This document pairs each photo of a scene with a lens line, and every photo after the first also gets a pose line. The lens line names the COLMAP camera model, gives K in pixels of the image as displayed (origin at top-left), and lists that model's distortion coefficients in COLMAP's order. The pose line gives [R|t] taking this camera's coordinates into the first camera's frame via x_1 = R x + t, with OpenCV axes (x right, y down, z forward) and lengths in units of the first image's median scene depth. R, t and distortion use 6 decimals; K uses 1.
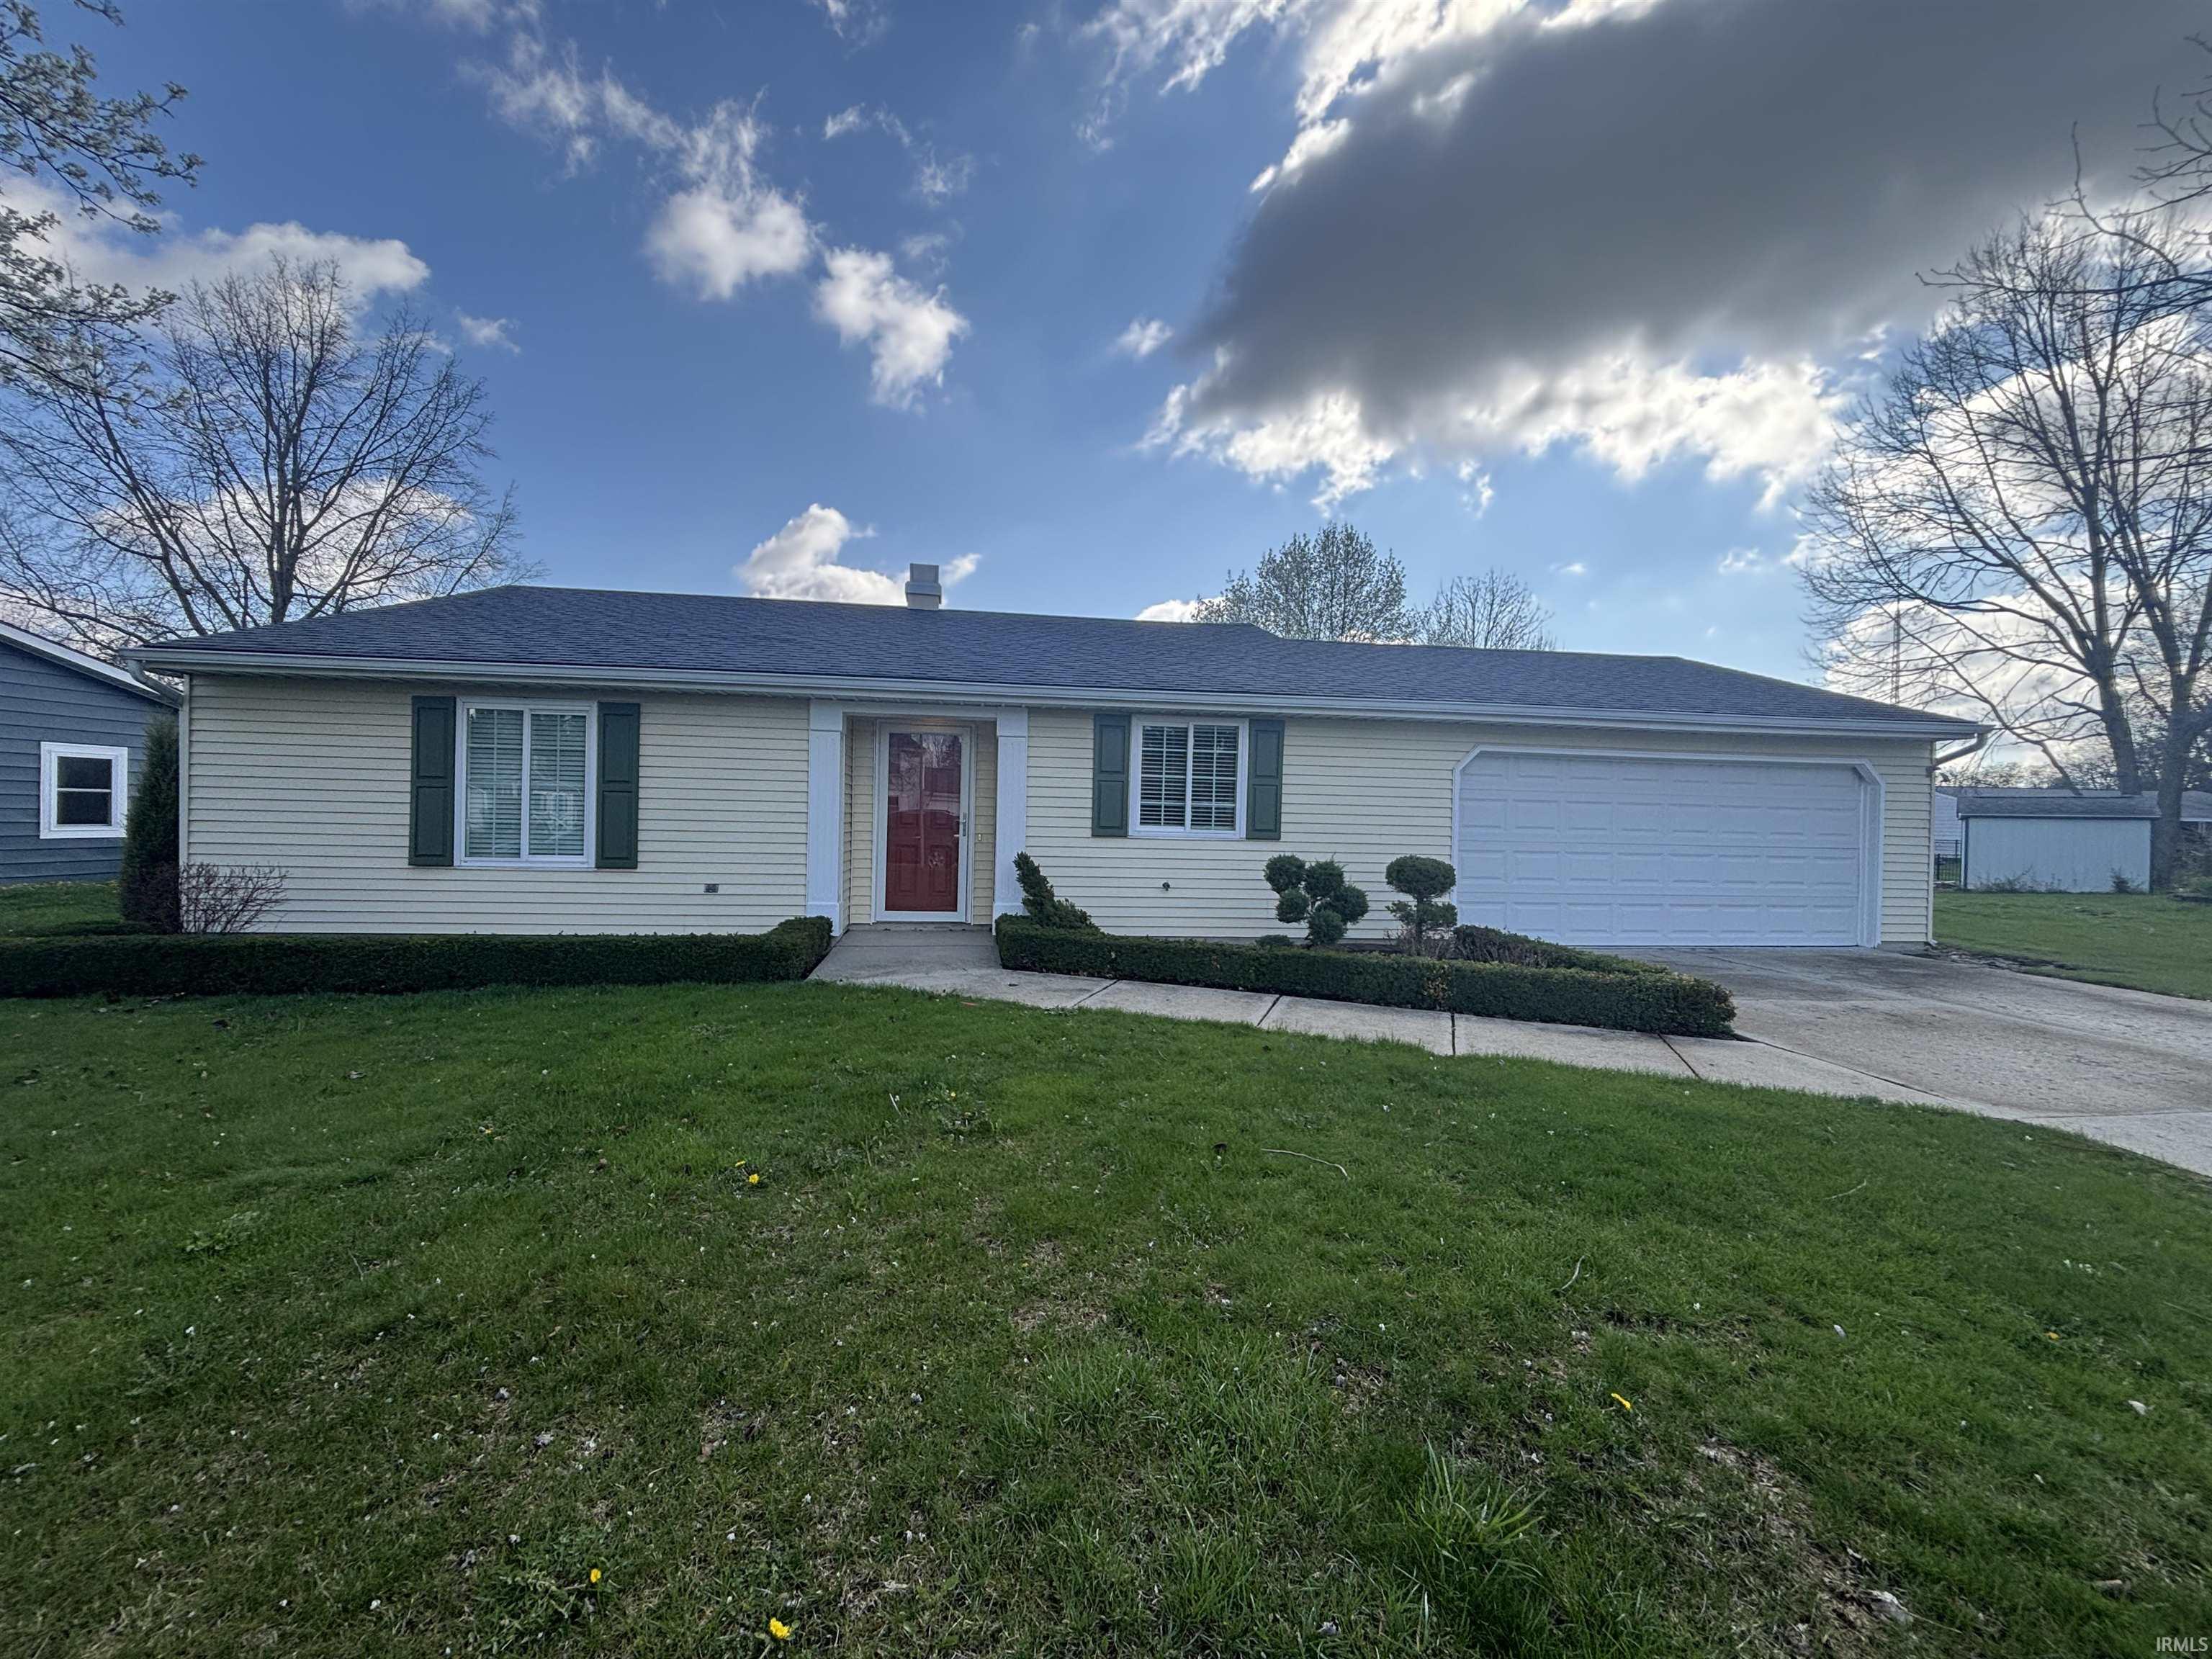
lens RADIAL K [[897.1, 0, 1106.1], [0, 897.1, 816.7], [0, 0, 1]] dist [-0.002307, 0.000879]
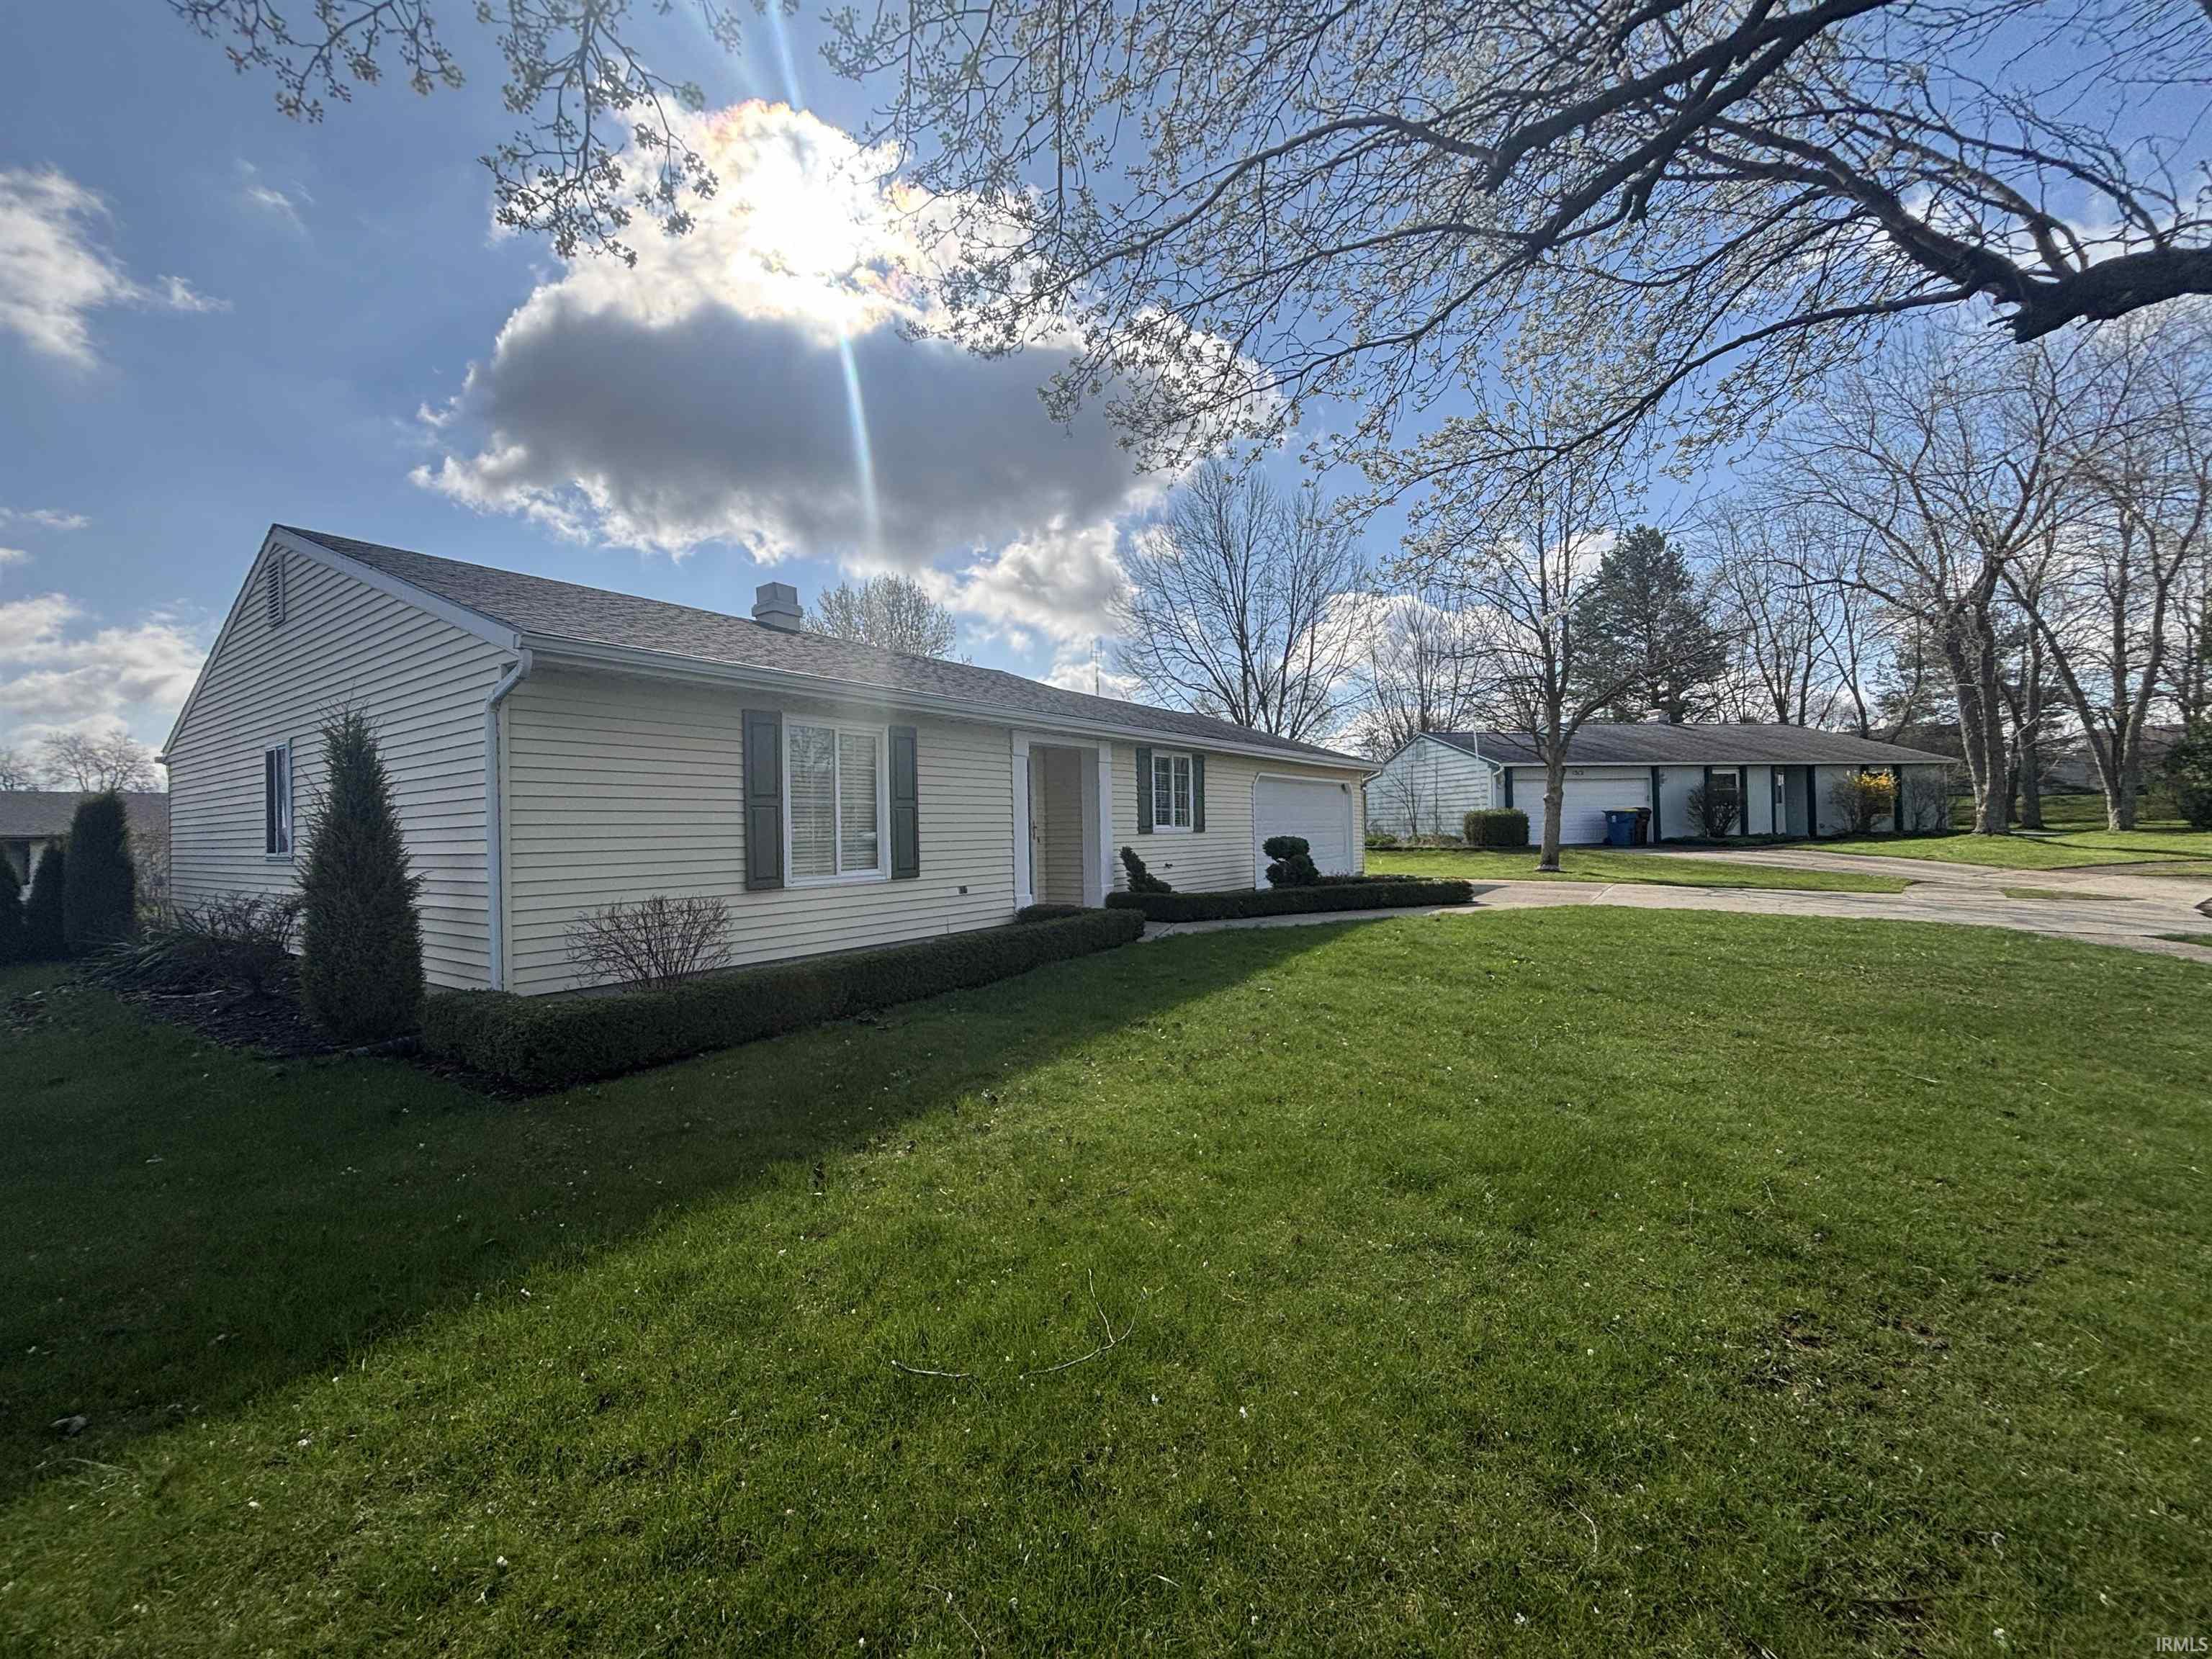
lens RADIAL K [[897.1, 0, 1105.5], [0, 897.1, 830.9], [0, 0, 1]] dist [-0.002307, 0.000879]
pose [[0.675343, -0.040471, 0.736392, -1.157759], [0.052520, 0.998597, 0.006715, 0.005563], [-0.735631, 0.034141, 0.676522, 0.082032]]
